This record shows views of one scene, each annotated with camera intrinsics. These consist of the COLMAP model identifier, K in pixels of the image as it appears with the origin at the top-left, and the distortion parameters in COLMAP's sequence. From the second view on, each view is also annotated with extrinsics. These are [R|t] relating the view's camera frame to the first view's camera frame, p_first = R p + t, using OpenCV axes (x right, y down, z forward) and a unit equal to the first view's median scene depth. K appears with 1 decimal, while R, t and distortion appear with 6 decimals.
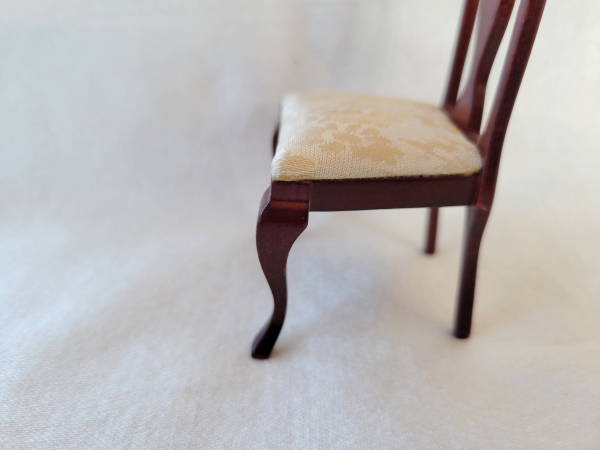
lens RADIAL K [[449.9, 0, 300.0], [0, 449.9, 225.0], [0, 0, 1]] dist [-0.004658, -0.003057]
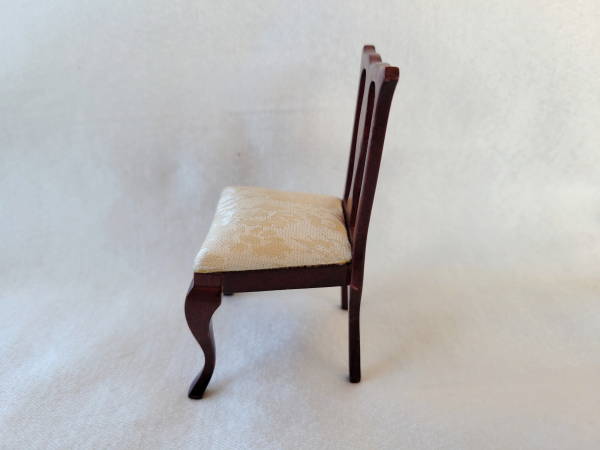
lens RADIAL K [[449.9, 0, 300.0], [0, 449.9, 225.0], [0, 0, 1]] dist [-0.004658, -0.003057]
pose [[0.999723, -0.003549, -0.023287, 0.274001], [0.002729, 0.999378, -0.035152, -0.178786], [0.023397, 0.035079, 0.999111, -0.352081]]
